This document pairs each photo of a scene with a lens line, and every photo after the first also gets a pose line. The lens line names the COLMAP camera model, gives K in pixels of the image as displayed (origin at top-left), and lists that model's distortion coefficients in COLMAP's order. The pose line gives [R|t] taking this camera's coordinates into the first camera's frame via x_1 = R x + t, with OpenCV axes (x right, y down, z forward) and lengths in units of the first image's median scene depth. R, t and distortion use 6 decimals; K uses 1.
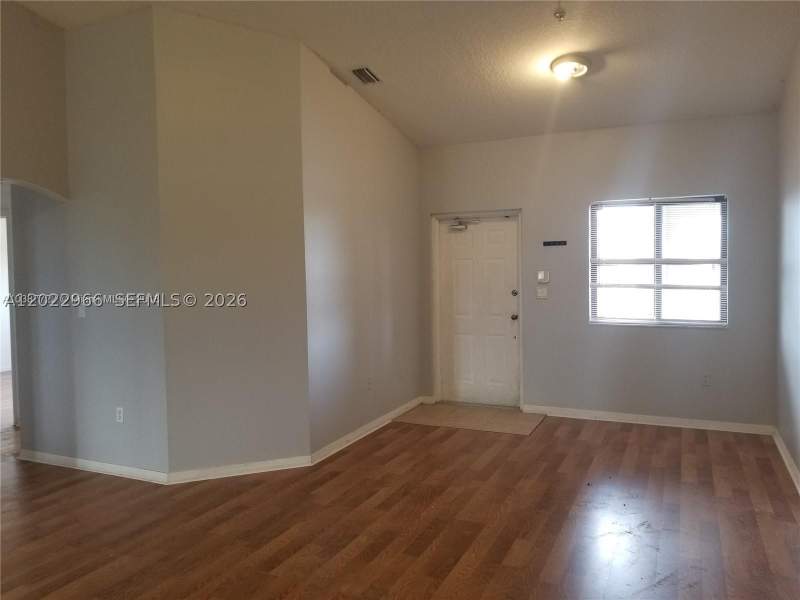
lens RADIAL K [[621.8, 0, 403.0], [0, 621.8, 293.7], [0, 0, 1]] dist [0.064360, -0.100138]
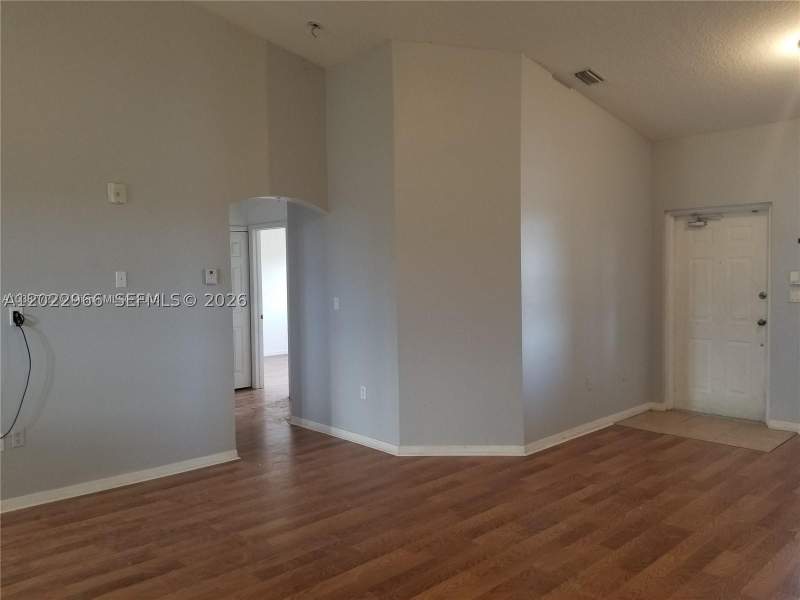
lens RADIAL K [[624.2, 0, 400.0], [0, 624.2, 300.0], [0, 0, 1]] dist [0.059423, -0.109376]
pose [[0.922585, 0.018875, -0.385331, 0.065616], [-0.015179, 0.999805, 0.012630, 0.002252], [0.385494, -0.005803, 0.922692, -0.059990]]
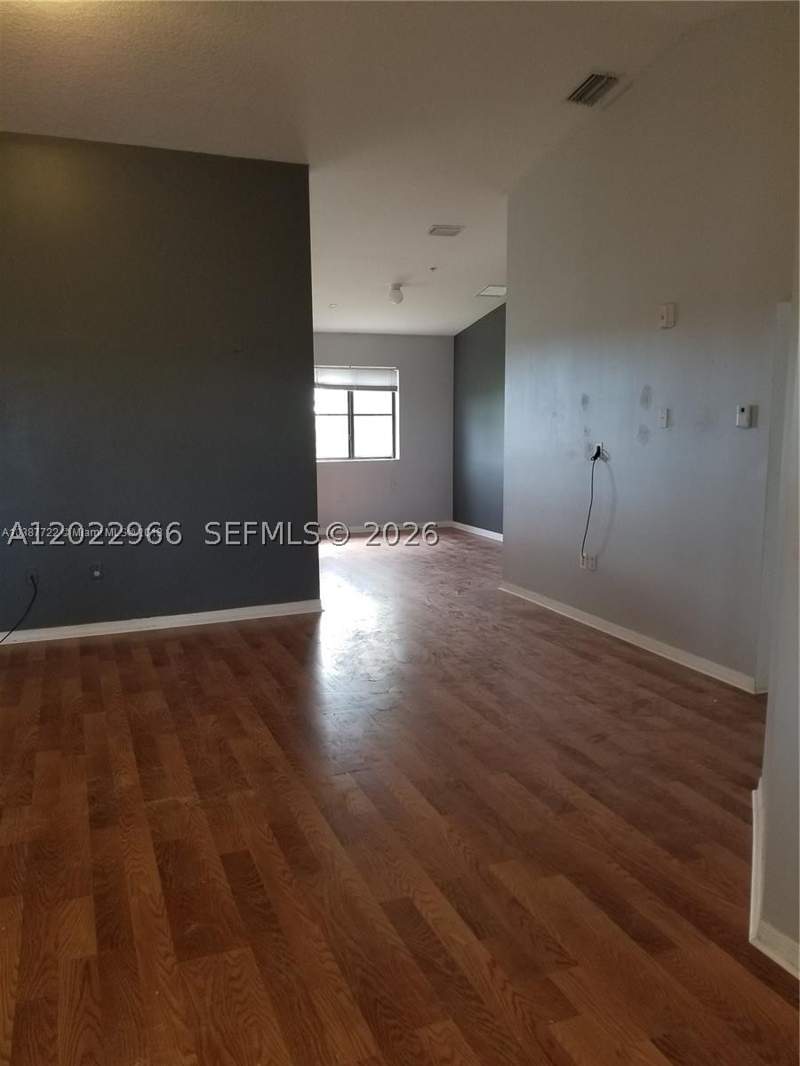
lens RADIAL K [[828.6, 0, 404.4], [0, 828.6, 535.9], [0, 0, 1]] dist [0.064360, -0.100138]
pose [[-0.689942, 0.123842, -0.713192, 0.352791], [-0.017702, 0.982075, 0.187657, -0.060900], [0.723648, 0.142097, -0.675383, 1.243340]]
